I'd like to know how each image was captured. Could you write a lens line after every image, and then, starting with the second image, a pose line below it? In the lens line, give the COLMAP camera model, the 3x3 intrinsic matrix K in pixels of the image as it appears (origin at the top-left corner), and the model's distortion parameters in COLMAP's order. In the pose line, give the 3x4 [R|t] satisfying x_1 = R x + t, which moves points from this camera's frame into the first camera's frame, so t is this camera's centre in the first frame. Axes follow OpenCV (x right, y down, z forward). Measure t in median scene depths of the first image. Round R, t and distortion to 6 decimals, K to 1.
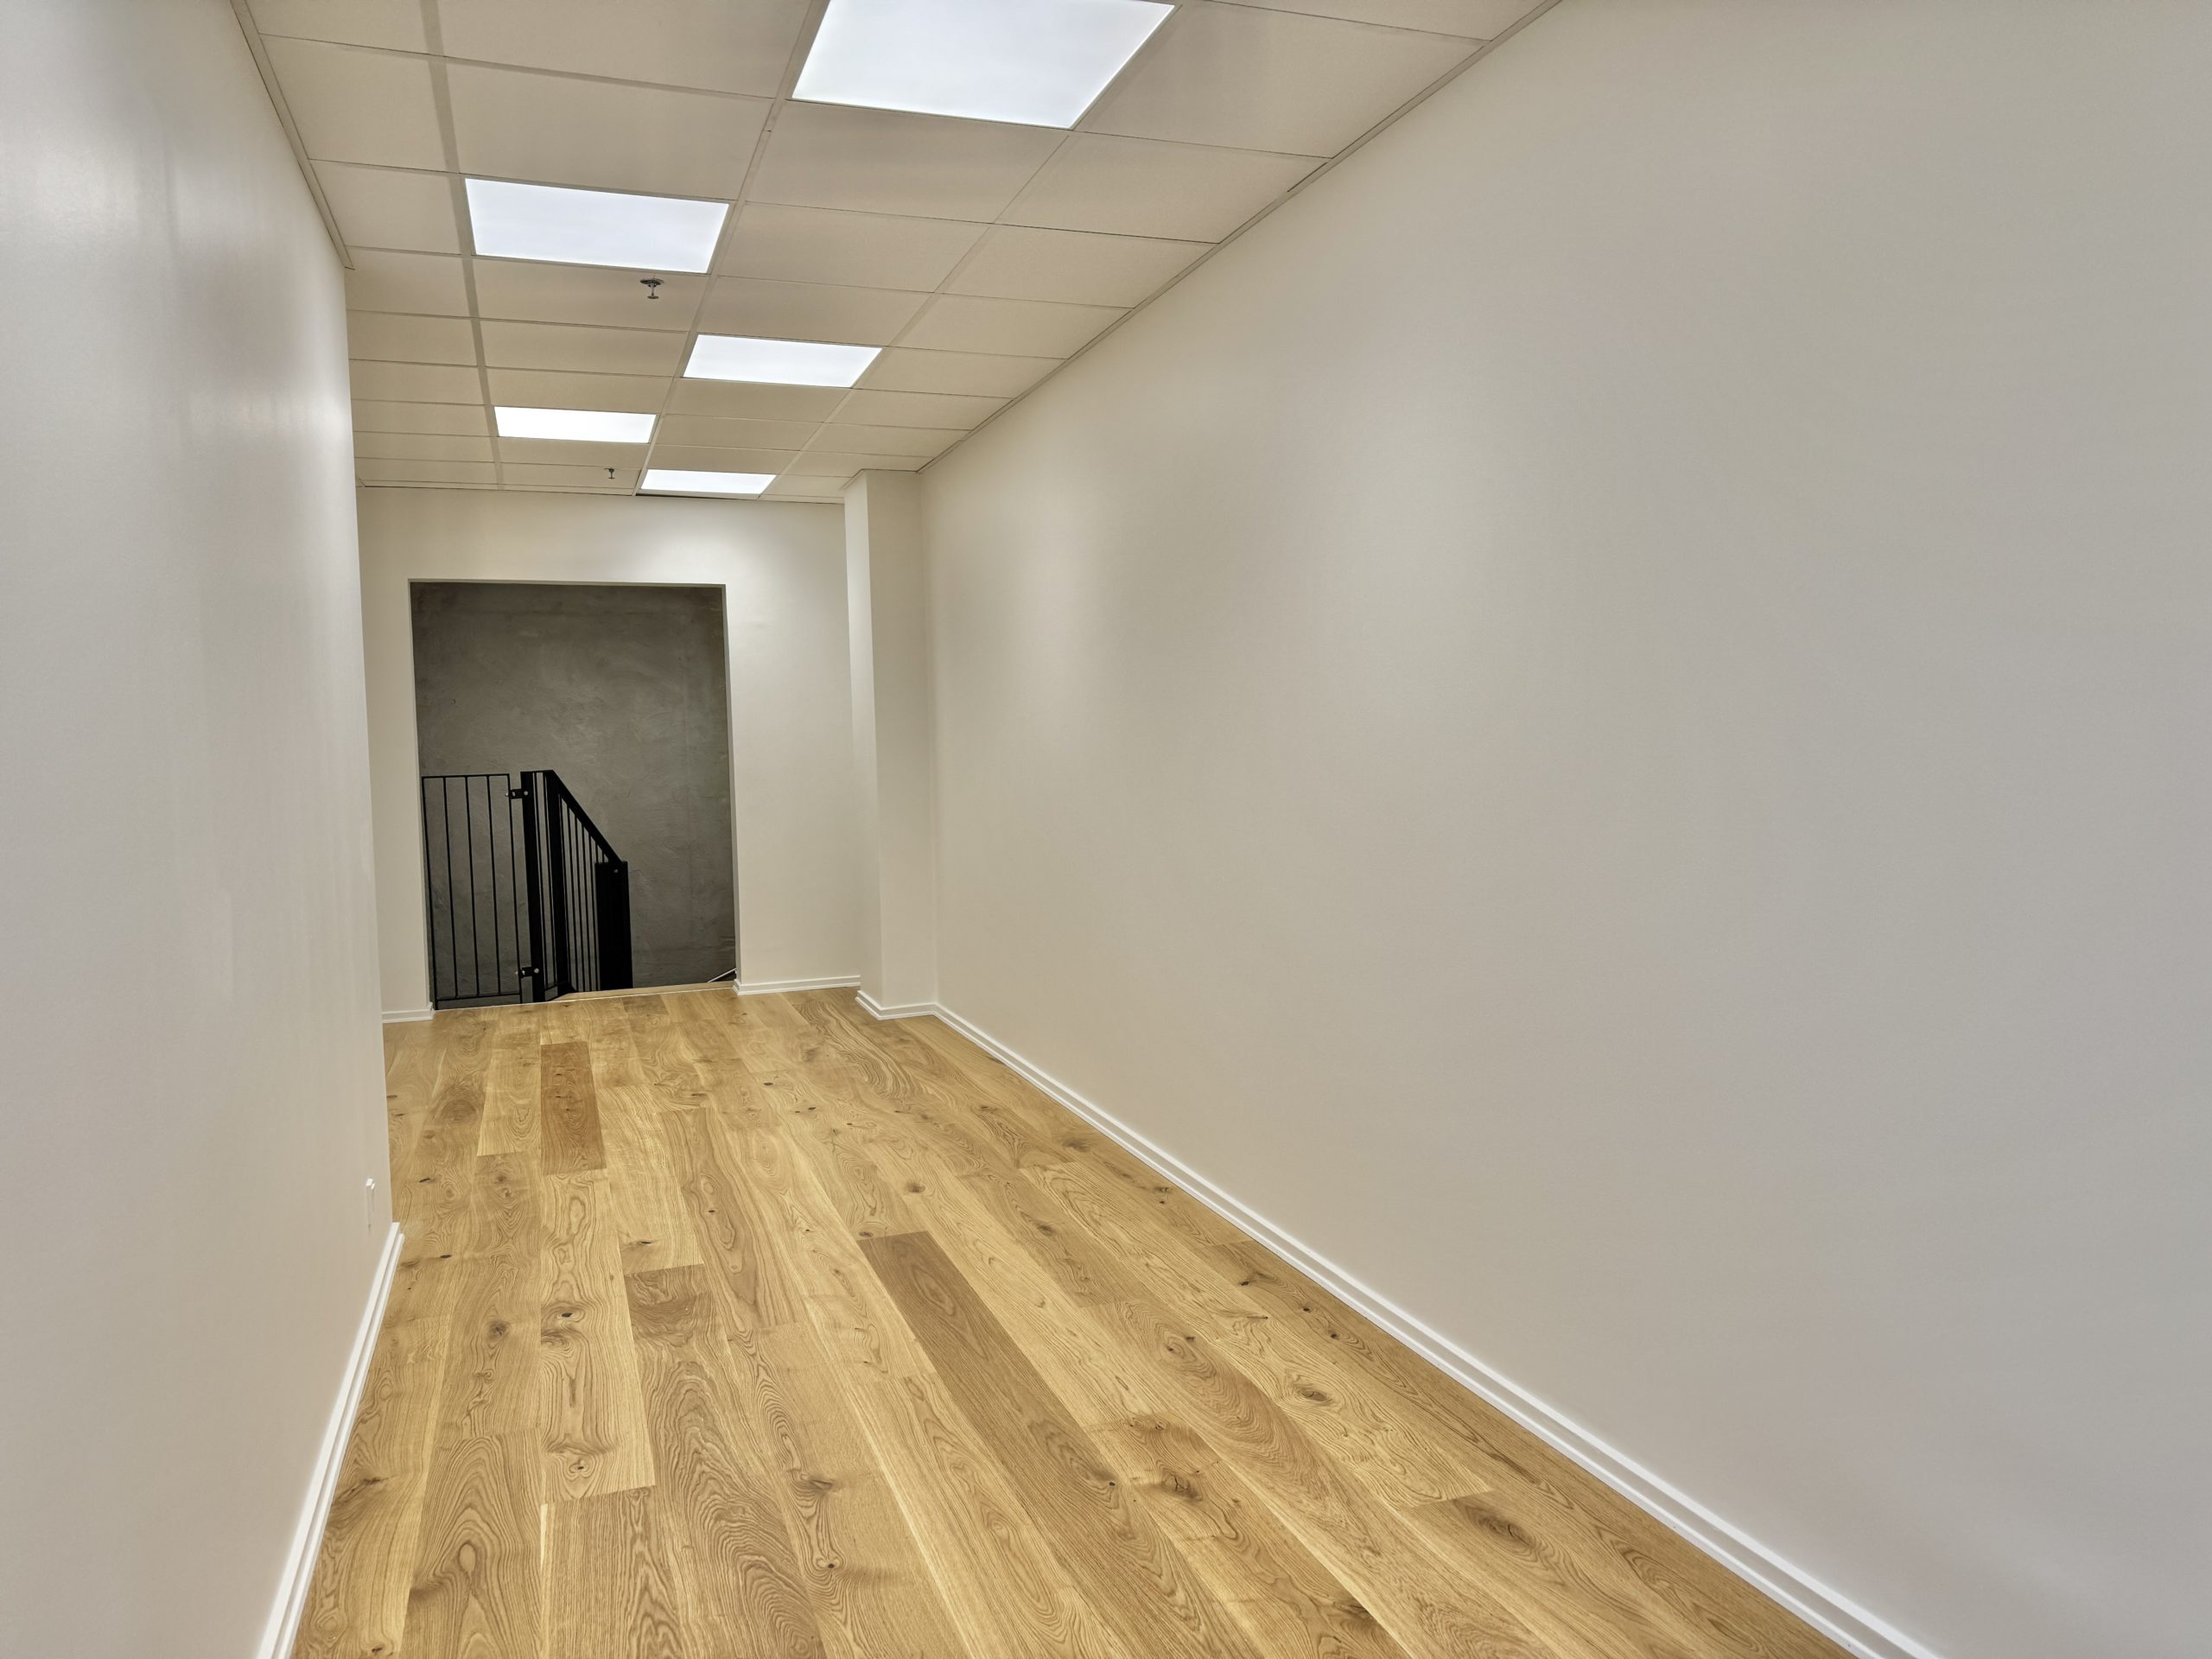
lens RADIAL K [[1543.4, 0, 1104.7], [0, 1543.4, 838.0], [0, 0, 1]] dist [-0.000944, -0.000482]
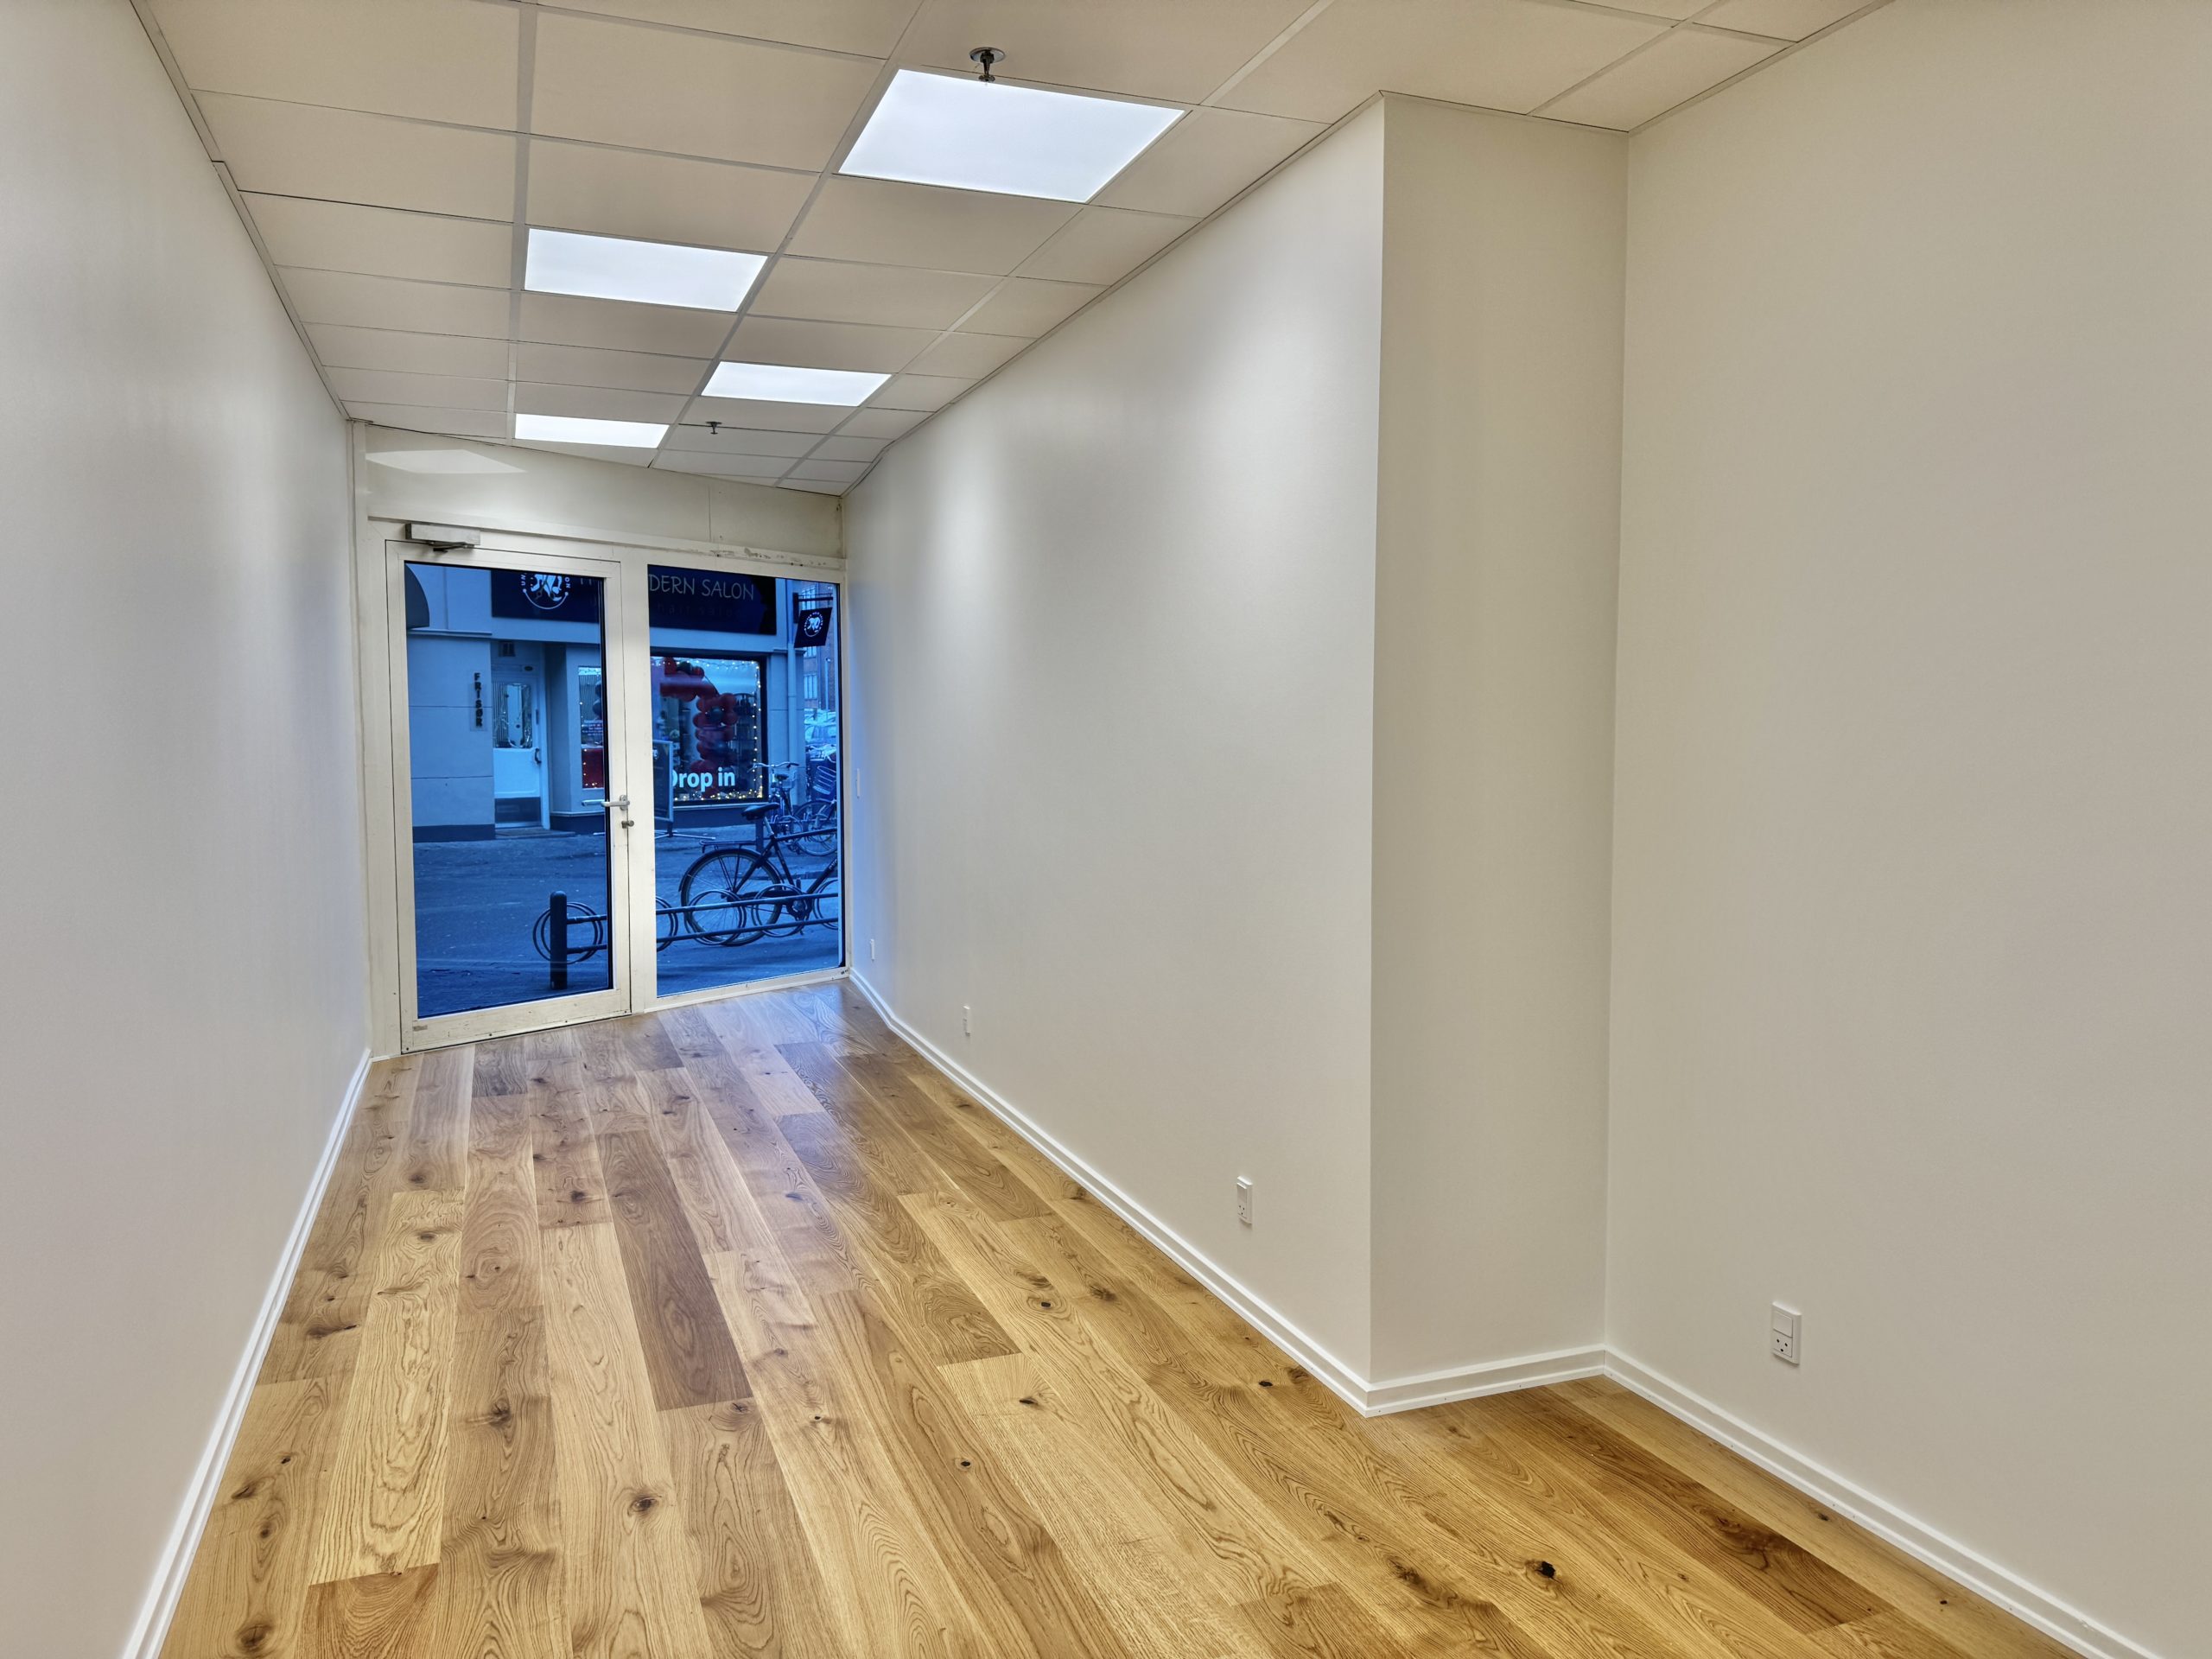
lens RADIAL K [[1543.4, 0, 1111.4], [0, 1543.4, 833.7], [0, 0, 1]] dist [-0.000944, -0.000482]
pose [[-0.999435, 0.021290, -0.026002, -0.377246], [0.017282, 0.989184, 0.145656, -0.150966], [0.028822, 0.145125, -0.988993, 1.997693]]
